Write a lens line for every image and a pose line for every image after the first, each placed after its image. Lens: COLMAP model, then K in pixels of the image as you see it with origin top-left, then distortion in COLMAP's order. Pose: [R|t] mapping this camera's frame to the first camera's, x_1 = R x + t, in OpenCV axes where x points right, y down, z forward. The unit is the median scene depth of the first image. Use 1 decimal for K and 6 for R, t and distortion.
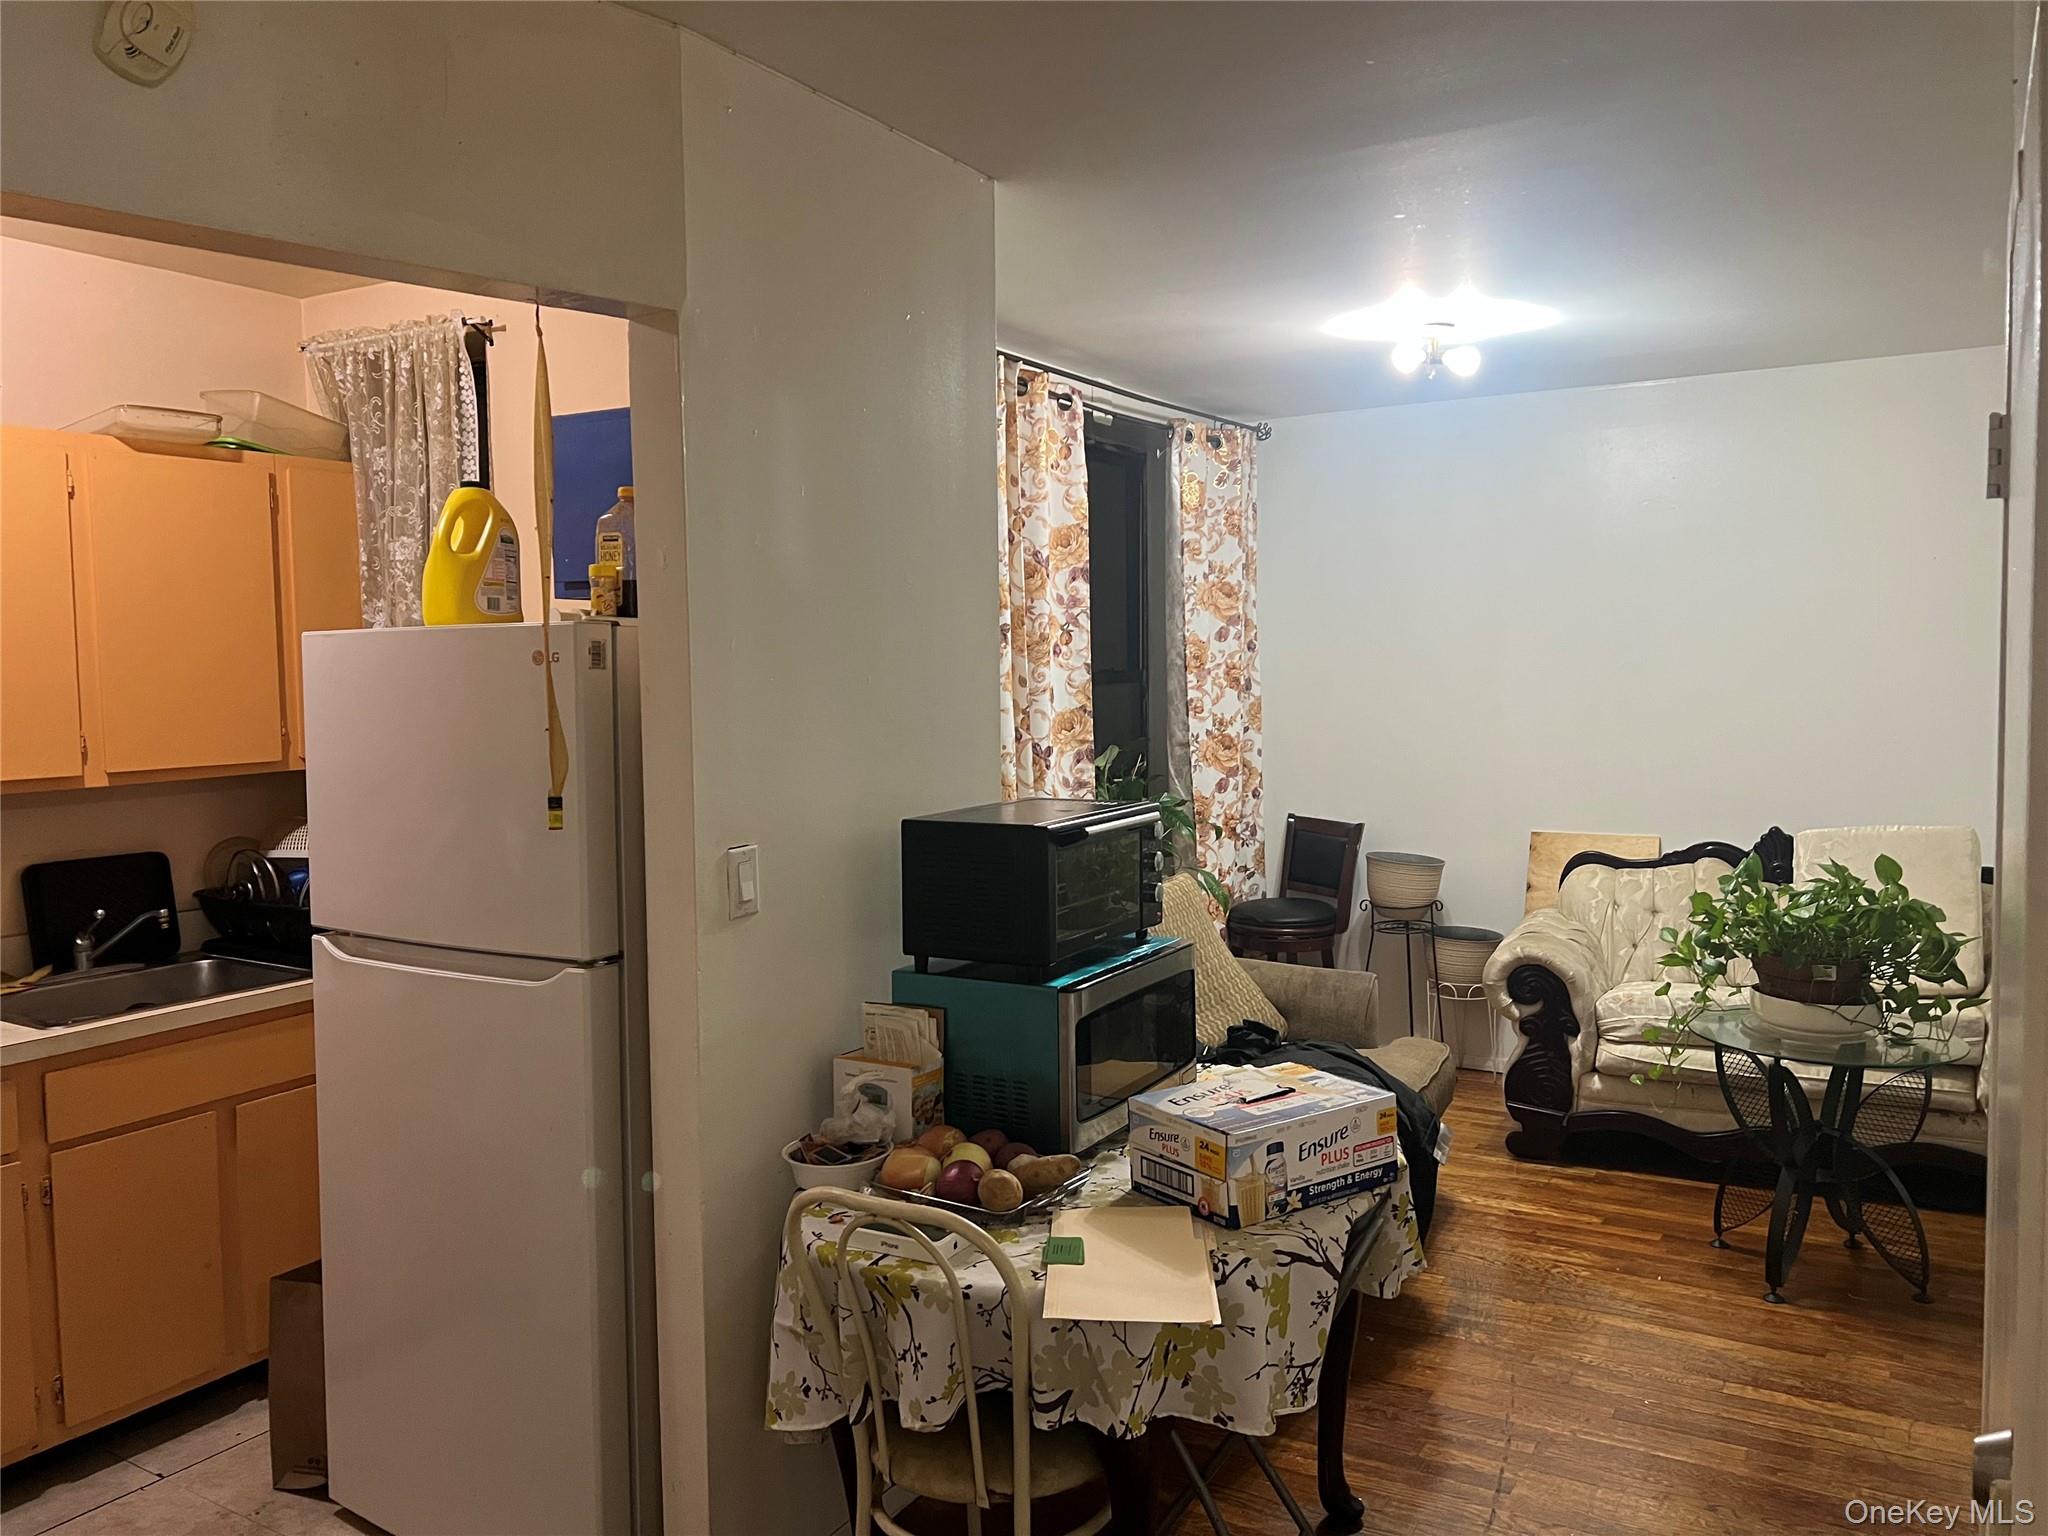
lens RADIAL K [[1524.8, 0, 1024.0], [0, 1524.8, 768.0], [0, 0, 1]] dist [0.073598, -0.091801]
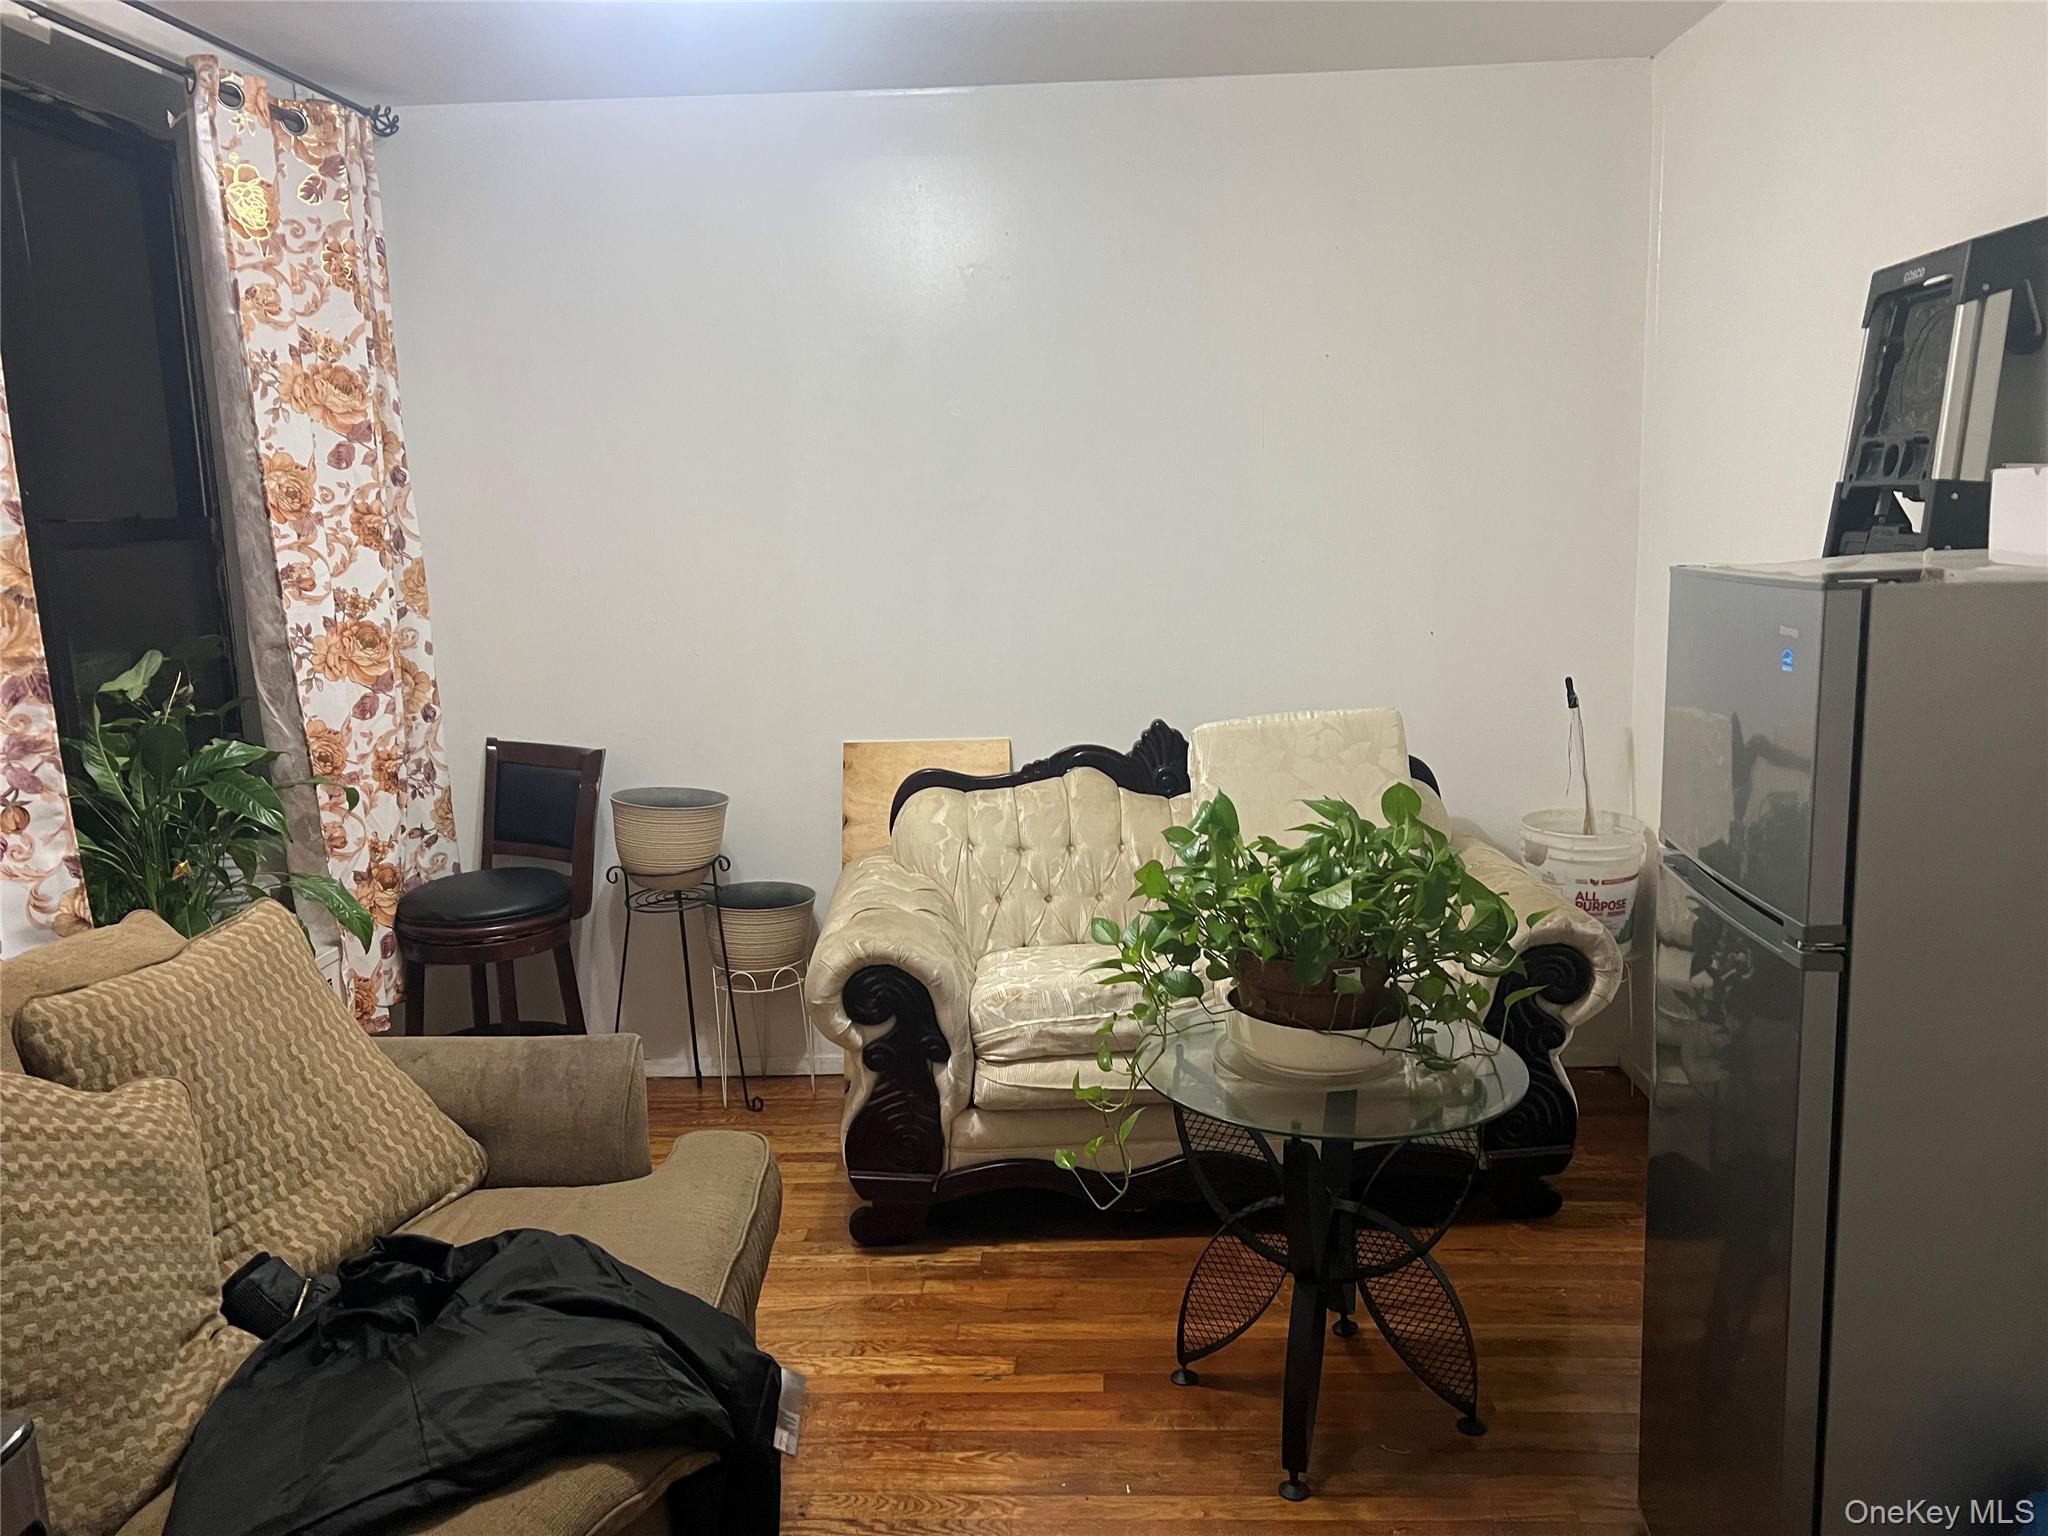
lens RADIAL K [[1524.8, 0, 1024.0], [0, 1524.8, 768.0], [0, 0, 1]] dist [0.073598, -0.091801]
pose [[0.884675, -0.090622, 0.457316, 0.096903], [0.047540, 0.993348, 0.104877, -0.020306], [-0.463779, -0.071041, 0.883098, 0.405781]]
